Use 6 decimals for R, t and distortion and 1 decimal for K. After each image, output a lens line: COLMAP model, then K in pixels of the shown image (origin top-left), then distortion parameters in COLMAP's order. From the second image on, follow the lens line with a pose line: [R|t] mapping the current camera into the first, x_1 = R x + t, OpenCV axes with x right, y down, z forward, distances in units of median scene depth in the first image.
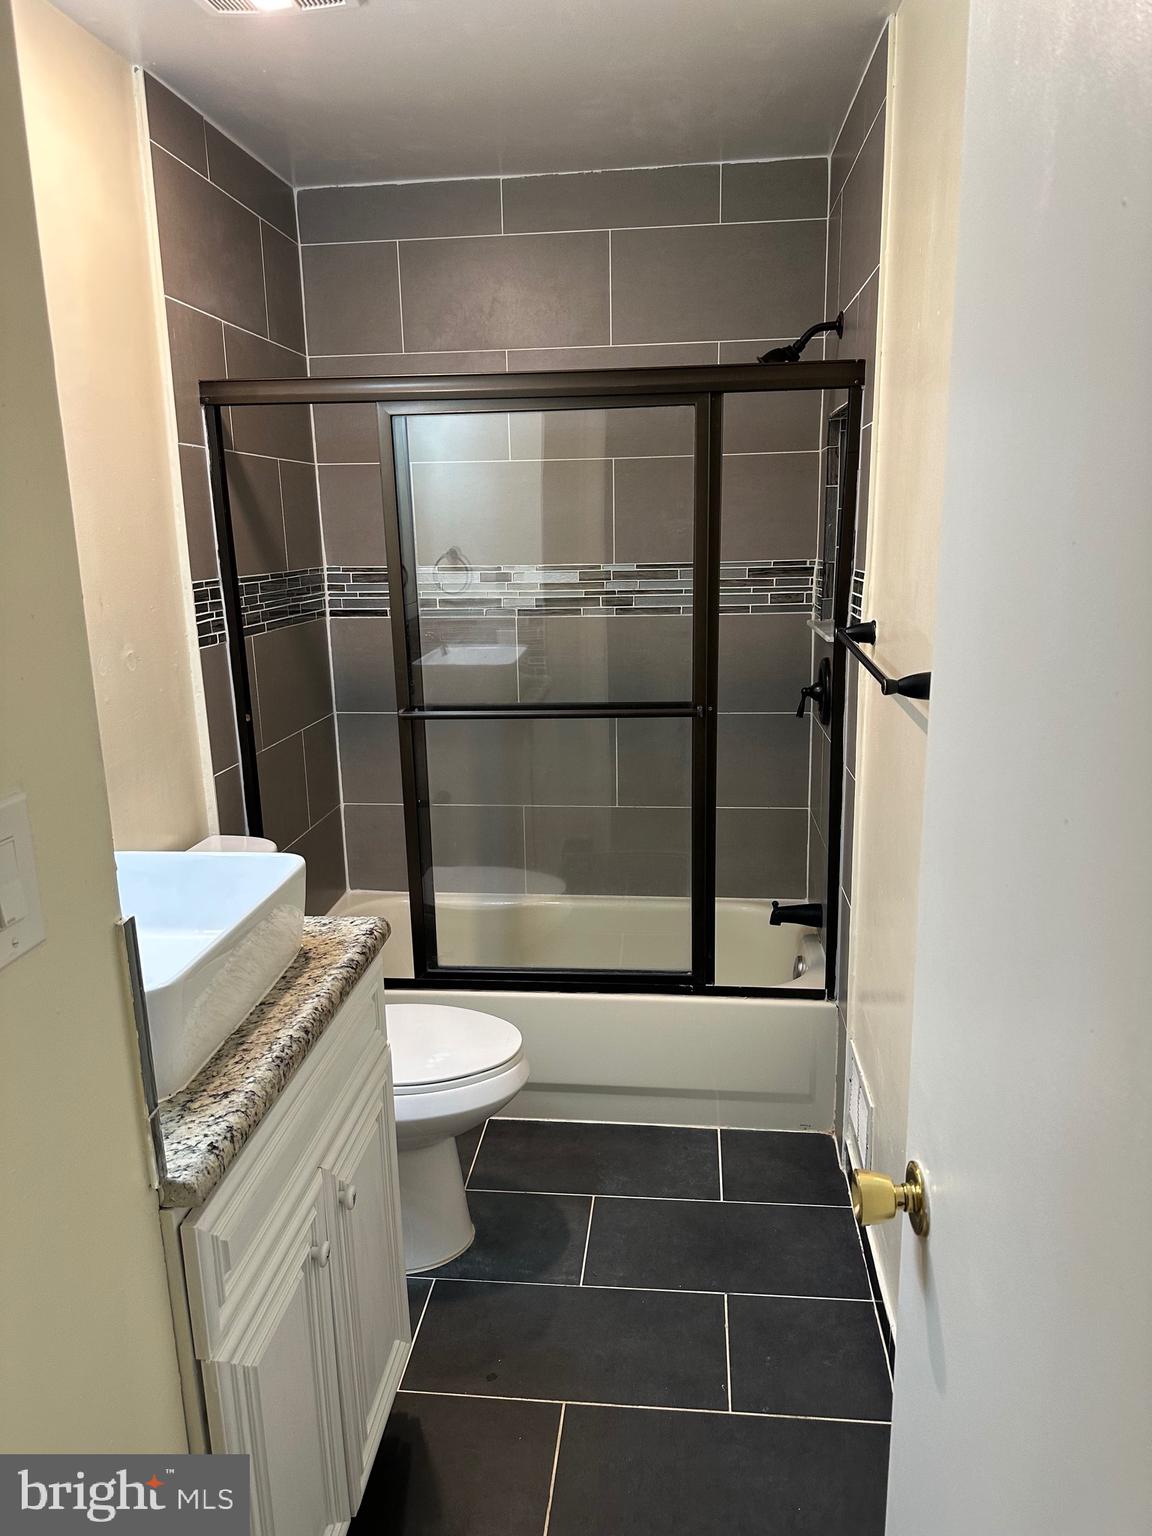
lens RADIAL K [[1088.5, 0, 576.4], [0, 1088.5, 769.7], [0, 0, 1]] dist [0.058820, -0.084788]
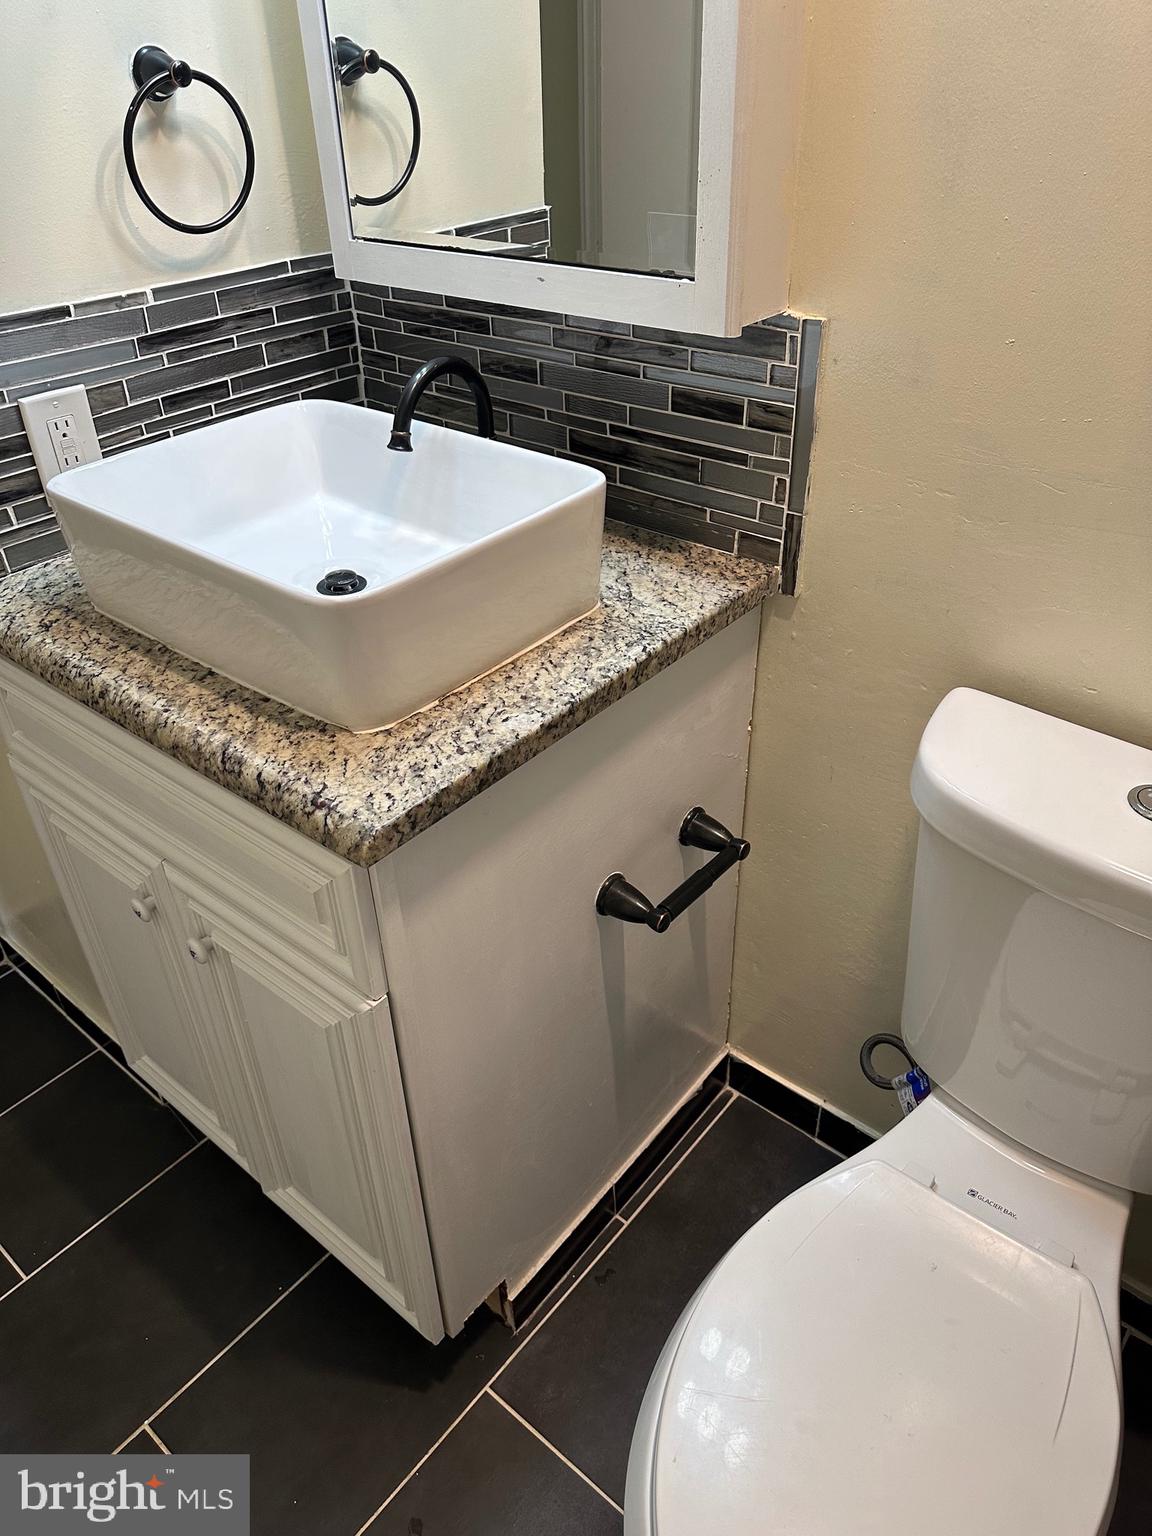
lens RADIAL K [[1088.5, 0, 580.1], [0, 1088.5, 759.8], [0, 0, 1]] dist [0.058820, -0.084788]
pose [[-0.559943, 0.496829, -0.663042, 0.091798], [-0.152043, 0.725055, 0.671698, -0.276601], [0.814461, 0.476924, -0.330450, 1.464804]]
